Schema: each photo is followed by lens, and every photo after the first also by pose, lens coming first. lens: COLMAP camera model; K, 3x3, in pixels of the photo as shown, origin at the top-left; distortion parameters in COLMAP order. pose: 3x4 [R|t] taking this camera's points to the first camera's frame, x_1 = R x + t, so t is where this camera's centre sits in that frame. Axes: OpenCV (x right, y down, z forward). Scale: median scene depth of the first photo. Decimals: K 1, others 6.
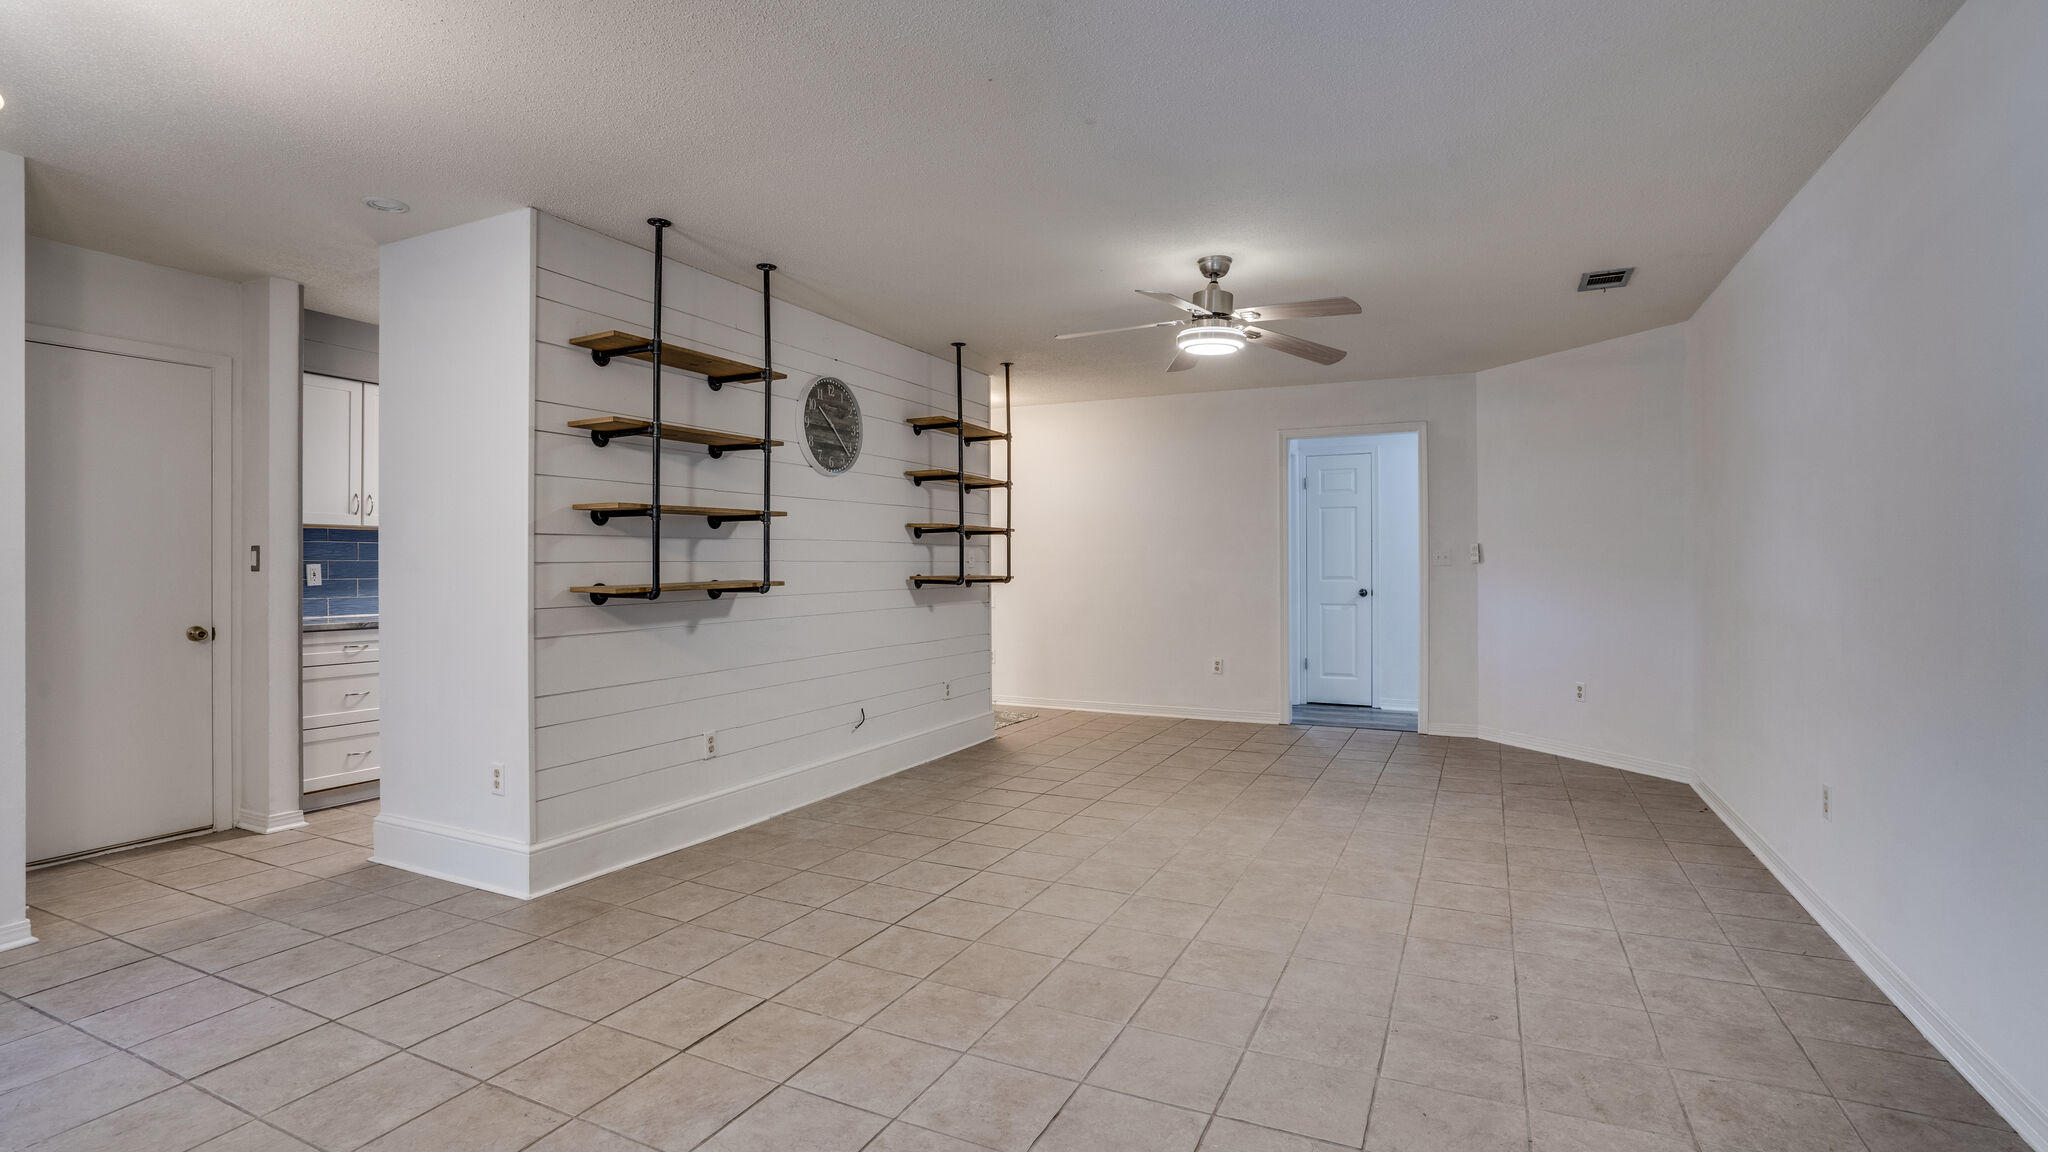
lens RADIAL K [[960.3, 0, 1018.6], [0, 960.3, 561.7], [0, 0, 1]] dist [-0.052571, 0.027919]
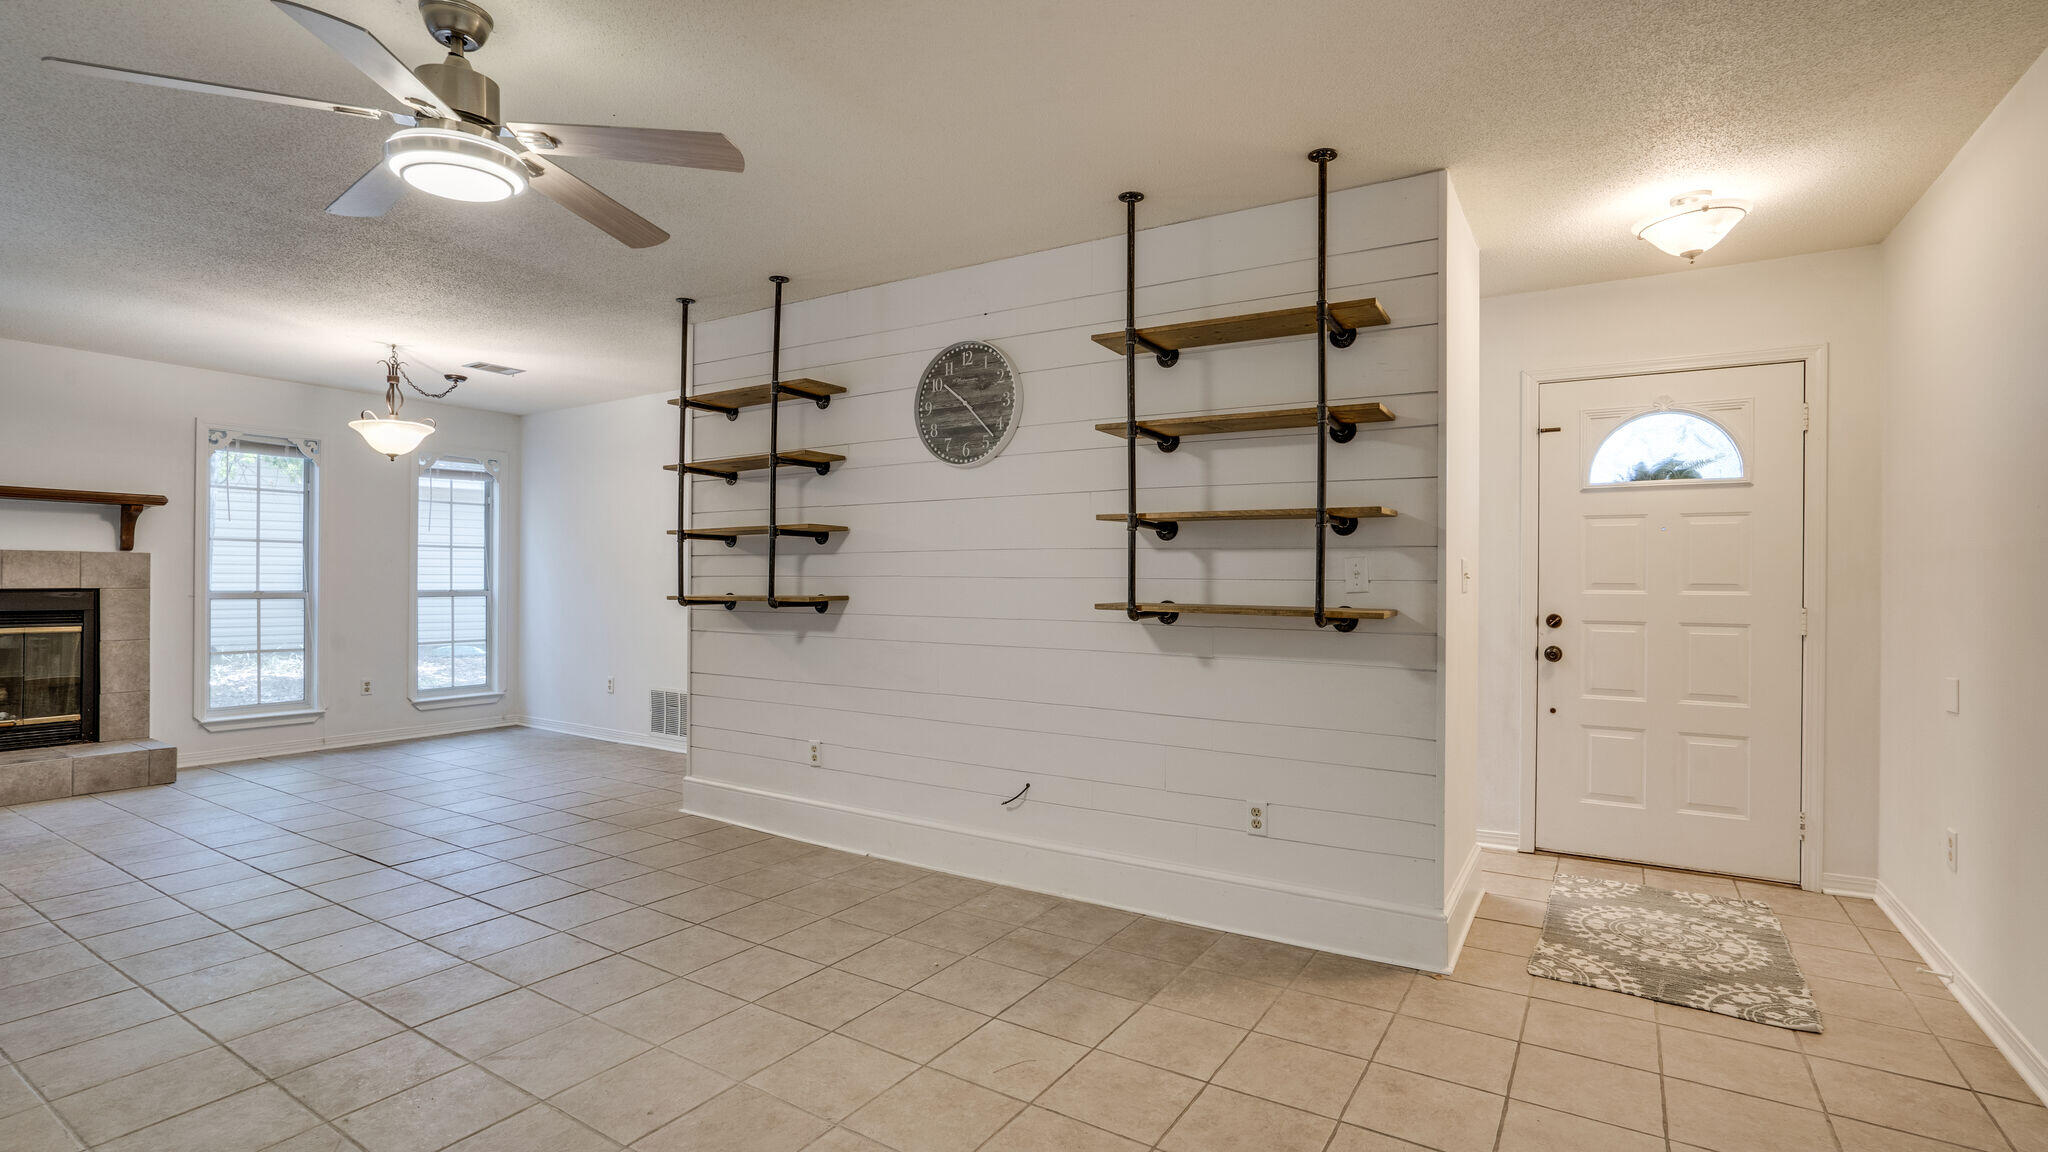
lens RADIAL K [[949.7, 0, 1021.3], [0, 949.7, 582.5], [0, 0, 1]] dist [-0.049577, 0.024973]
pose [[-0.111167, 0.004780, -0.993790, 0.685819], [-0.007105, 0.999959, 0.005604, -0.000827], [0.993776, 0.007684, -0.111129, 1.365152]]
